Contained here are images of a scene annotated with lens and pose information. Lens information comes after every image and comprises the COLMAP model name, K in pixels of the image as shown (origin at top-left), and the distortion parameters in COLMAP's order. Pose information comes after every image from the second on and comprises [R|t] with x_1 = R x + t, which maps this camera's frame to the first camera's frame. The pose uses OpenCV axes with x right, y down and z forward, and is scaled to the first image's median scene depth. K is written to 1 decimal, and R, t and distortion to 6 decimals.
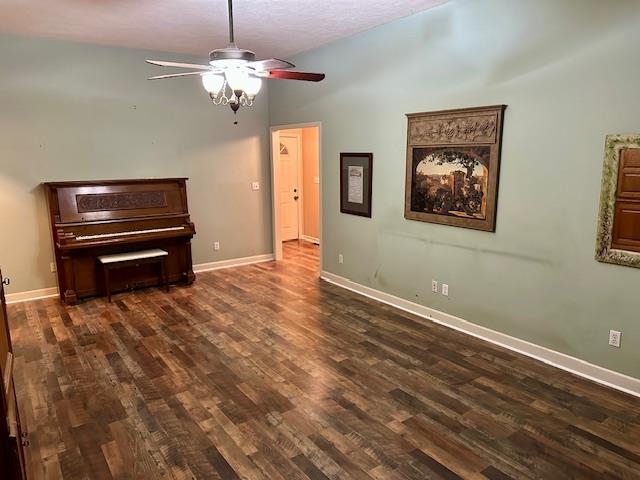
lens RADIAL K [[454.1, 0, 318.5], [0, 454.1, 240.7], [0, 0, 1]] dist [0.151134, -0.181130]
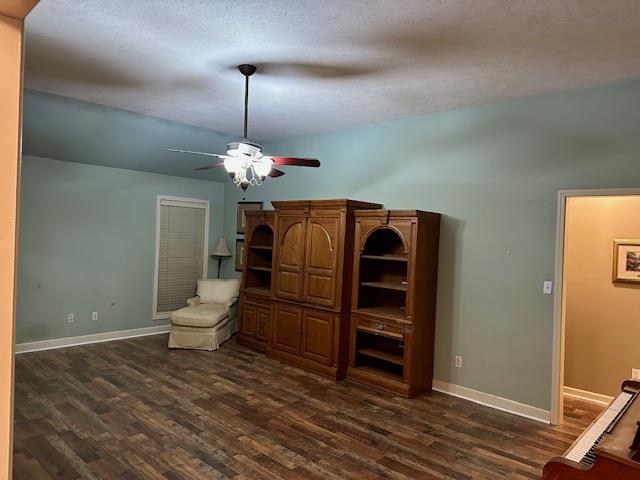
lens RADIAL K [[450.6, 0, 322.8], [0, 450.6, 235.9], [0, 0, 1]] dist [0.051871, -0.058542]
pose [[-0.977938, -0.025459, -0.207338, -0.104397], [-0.065088, 0.980272, 0.186629, -0.298591], [0.198497, 0.196007, -0.960302, 1.673958]]
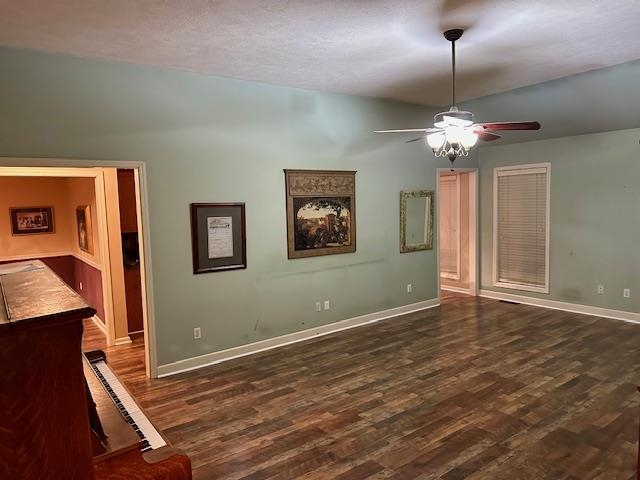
lens RADIAL K [[450.6, 0, 322.8], [0, 450.6, 235.9], [0, 0, 1]] dist [0.051871, -0.058542]
pose [[-0.031302, -0.066850, 0.997272, -1.020662], [0.217696, 0.973351, 0.072080, -0.186459], [-0.975515, 0.219358, -0.015915, 1.042522]]
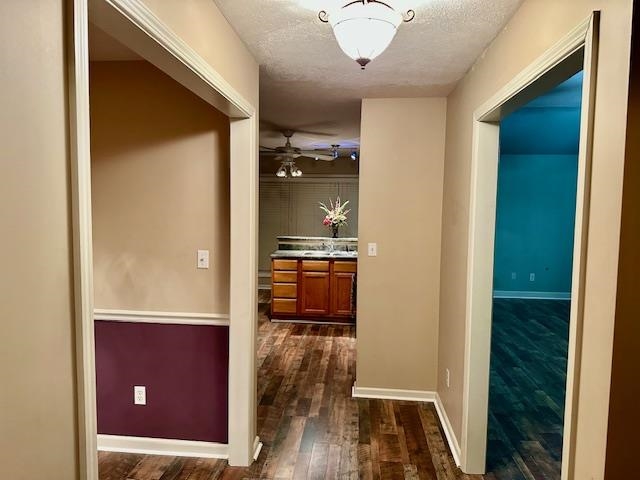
lens RADIAL K [[450.6, 0, 322.8], [0, 450.6, 235.9], [0, 0, 1]] dist [0.051871, -0.058542]
pose [[-0.766567, -0.045657, 0.640540, -0.212610], [0.113225, 0.972233, 0.204802, -0.353326], [-0.632104, 0.229519, -0.740111, 2.011434]]
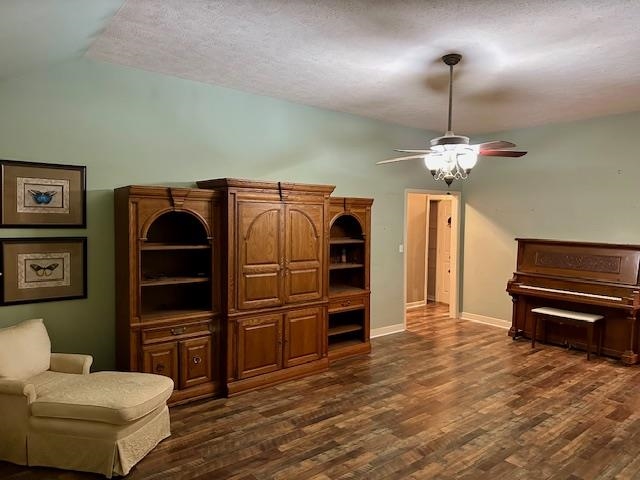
lens RADIAL K [[450.6, 0, 322.8], [0, 450.6, 235.9], [0, 0, 1]] dist [0.051871, -0.058542]
pose [[0.075918, 0.065528, -0.994959, 0.738328], [-0.198973, 0.978765, 0.049279, -0.106061], [0.977060, 0.194229, 0.087344, 0.447514]]
